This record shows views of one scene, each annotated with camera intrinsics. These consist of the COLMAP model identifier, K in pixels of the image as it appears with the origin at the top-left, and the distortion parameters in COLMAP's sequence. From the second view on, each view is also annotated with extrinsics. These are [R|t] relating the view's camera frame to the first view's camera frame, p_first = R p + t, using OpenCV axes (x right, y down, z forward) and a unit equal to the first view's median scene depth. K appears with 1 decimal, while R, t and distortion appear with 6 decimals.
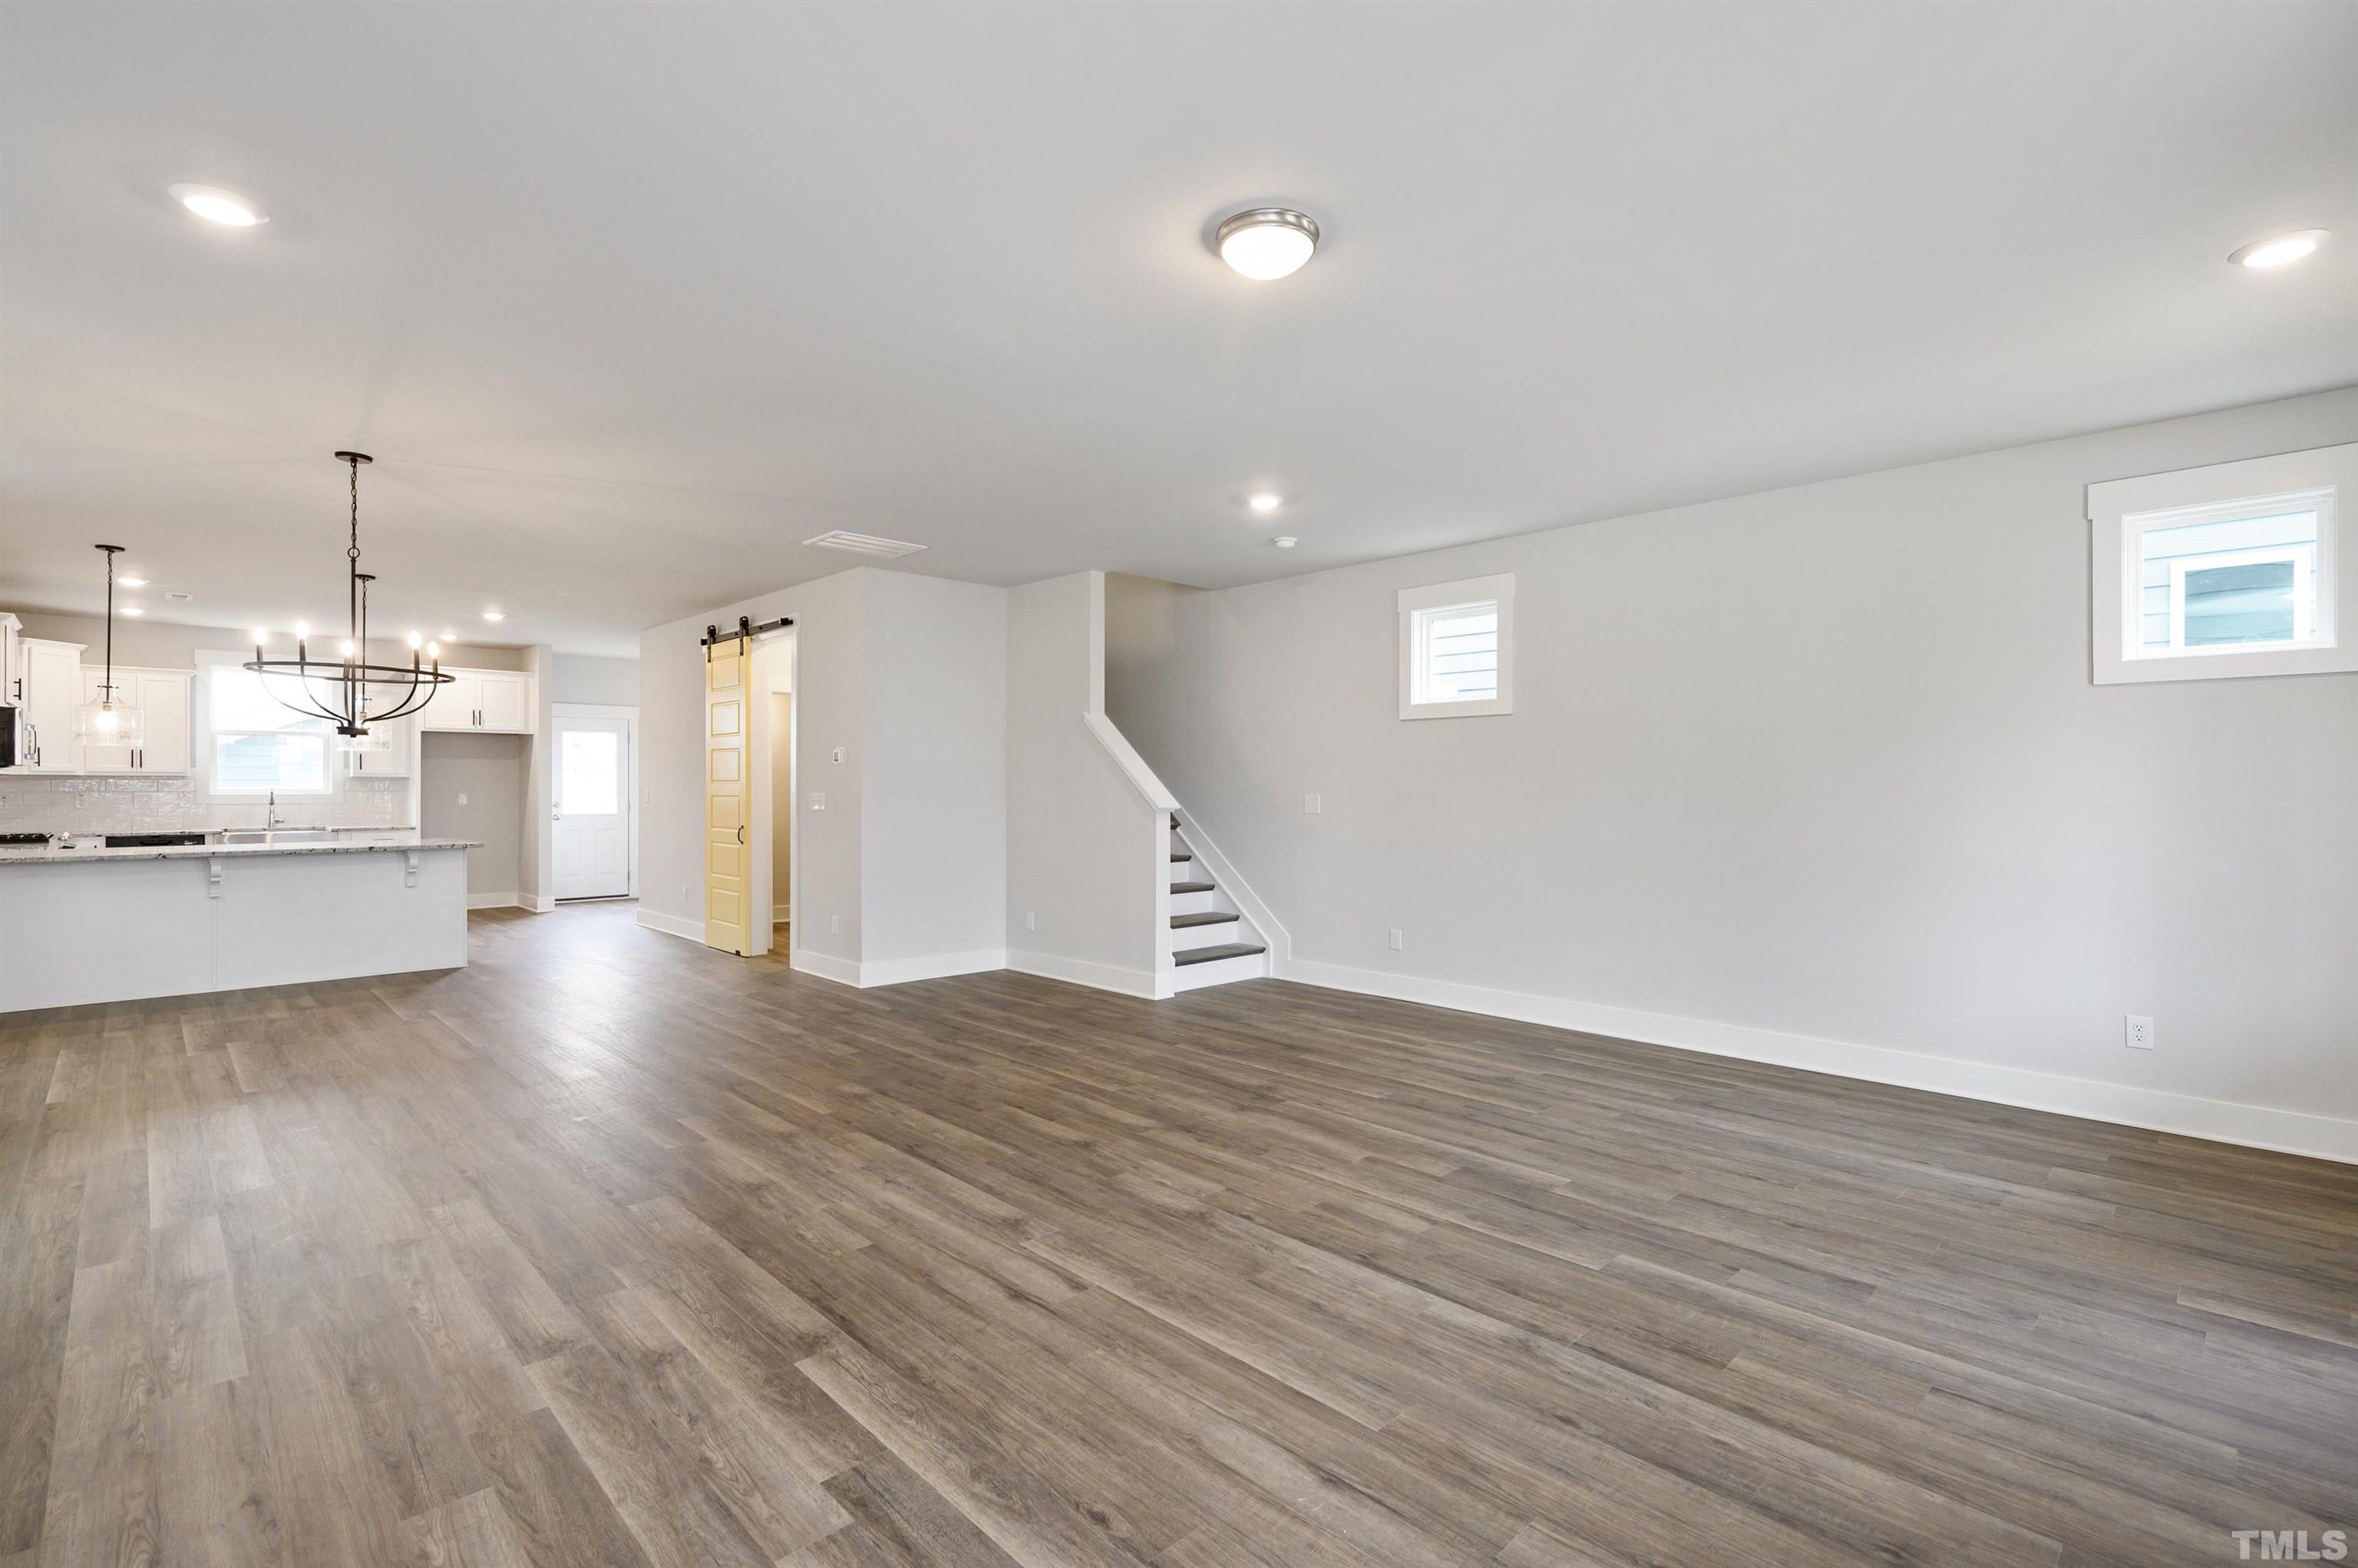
lens RADIAL K [[1081.0, 0, 1180.5], [0, 1081.0, 815.3], [0, 0, 1]] dist [-0.003776, -0.000494]
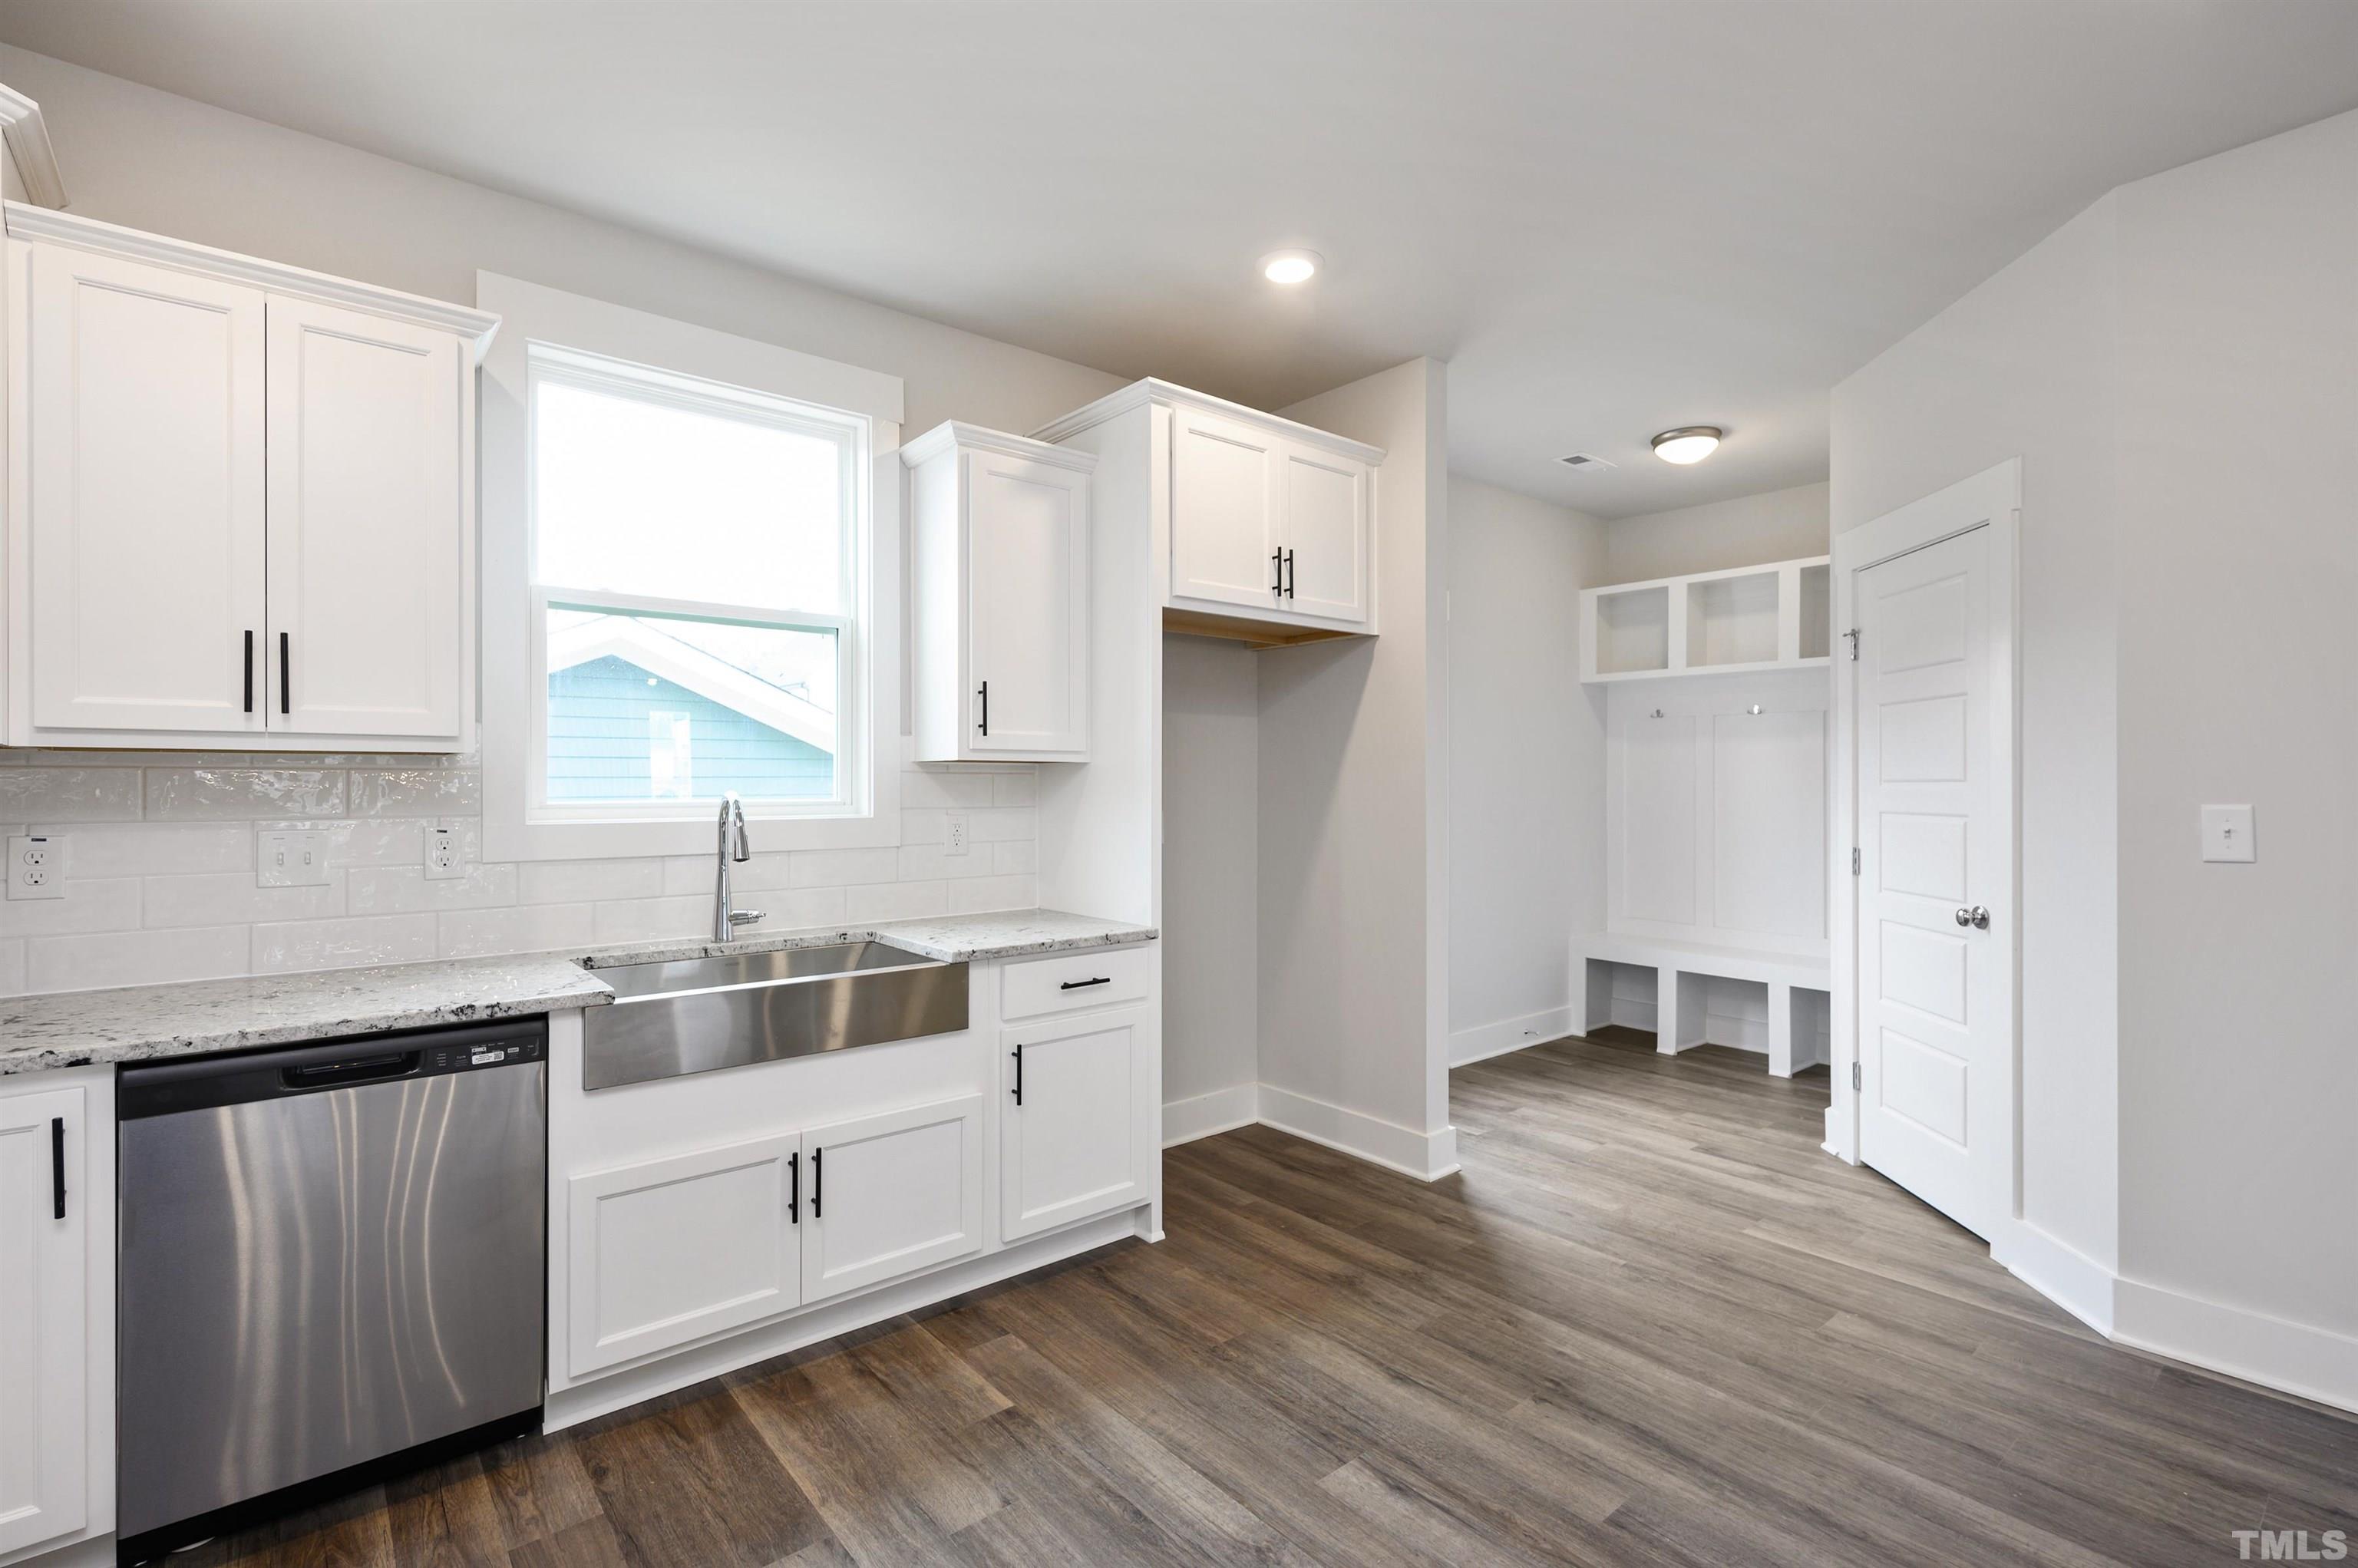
lens RADIAL K [[1080.9, 0, 1178.8], [0, 1080.9, 785.2], [0, 0, 1]] dist [0.002539, 0.000224]
pose [[0.997768, -0.001518, -0.066755, -0.693337], [-0.000088, 0.999711, -0.024042, -0.021777], [0.066772, 0.023994, 0.997480, 0.714501]]
